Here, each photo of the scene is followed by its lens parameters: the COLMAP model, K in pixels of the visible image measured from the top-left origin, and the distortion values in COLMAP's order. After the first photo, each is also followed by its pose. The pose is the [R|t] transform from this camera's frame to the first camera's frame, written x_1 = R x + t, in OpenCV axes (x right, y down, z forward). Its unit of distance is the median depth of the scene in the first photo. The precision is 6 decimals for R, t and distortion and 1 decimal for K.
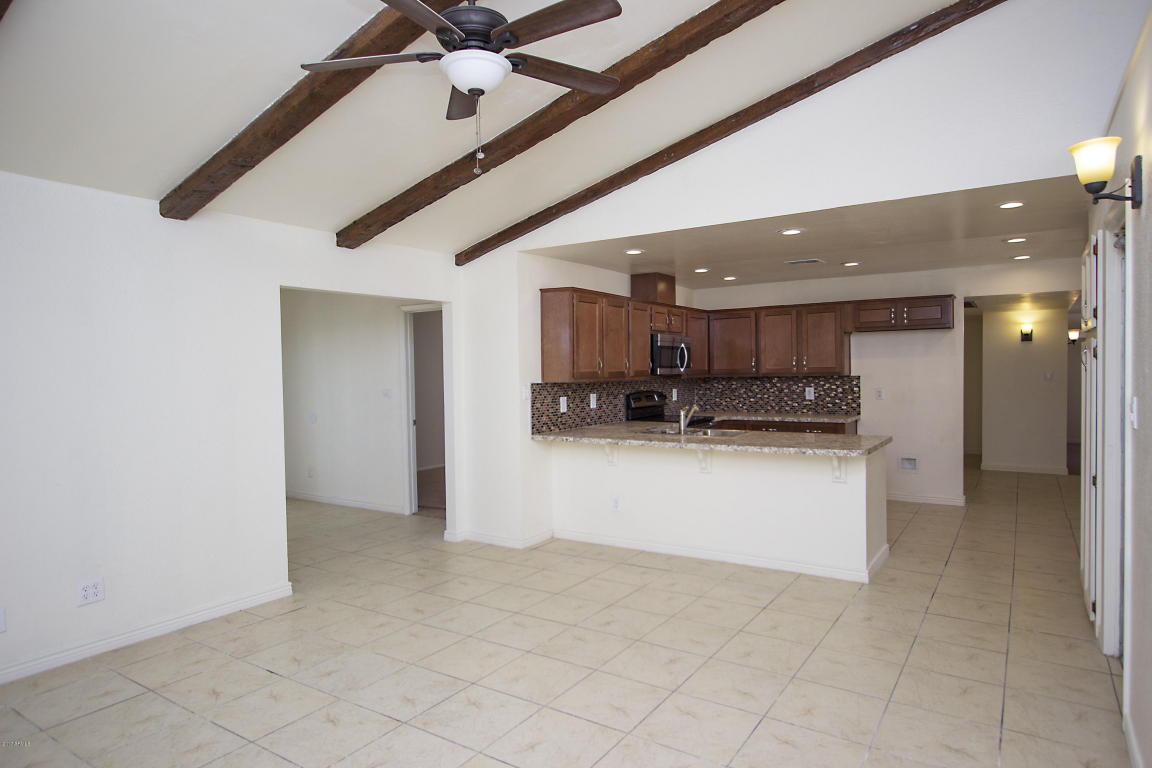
lens RADIAL K [[674.5, 0, 584.5], [0, 674.5, 387.0], [0, 0, 1]] dist [-0.015422, 0.009784]
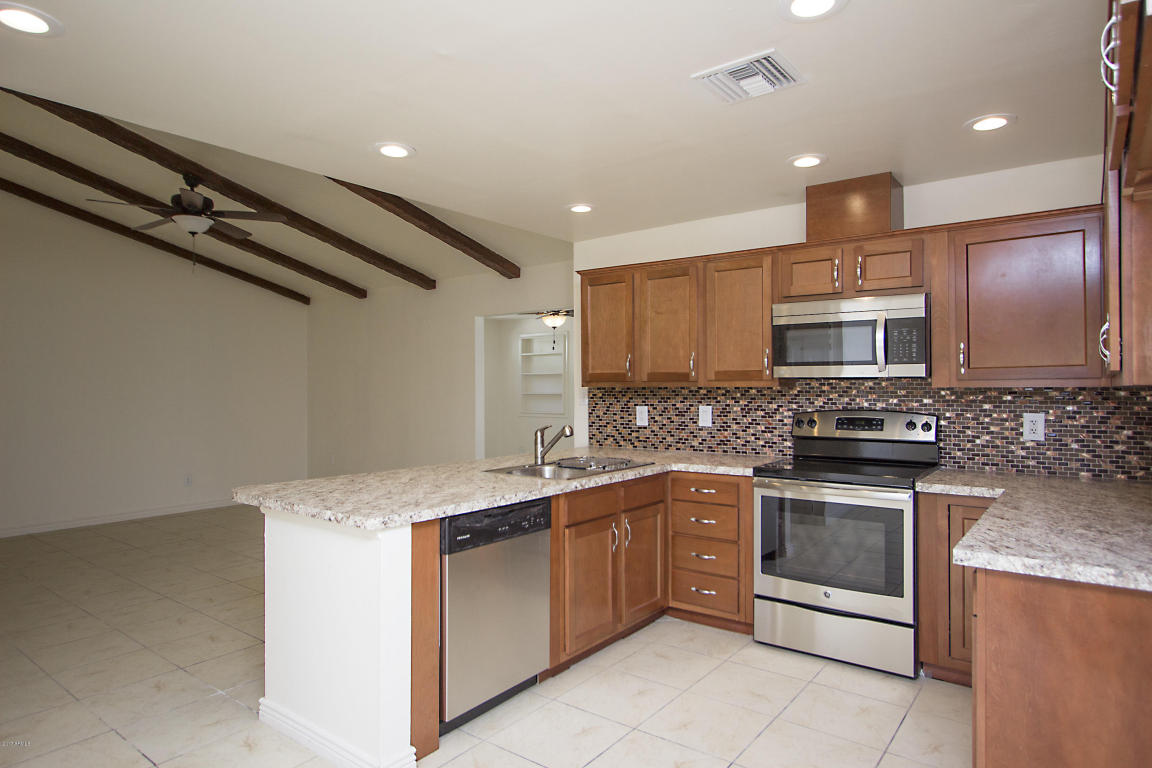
lens RADIAL K [[674.5, 0, 583.6], [0, 674.5, 384.2], [0, 0, 1]] dist [-0.015422, 0.009784]
pose [[-0.074247, 0.012091, -0.997167, 0.653928], [-0.020521, 0.999696, 0.013649, -0.017162], [0.997029, 0.021476, -0.073976, 0.868607]]
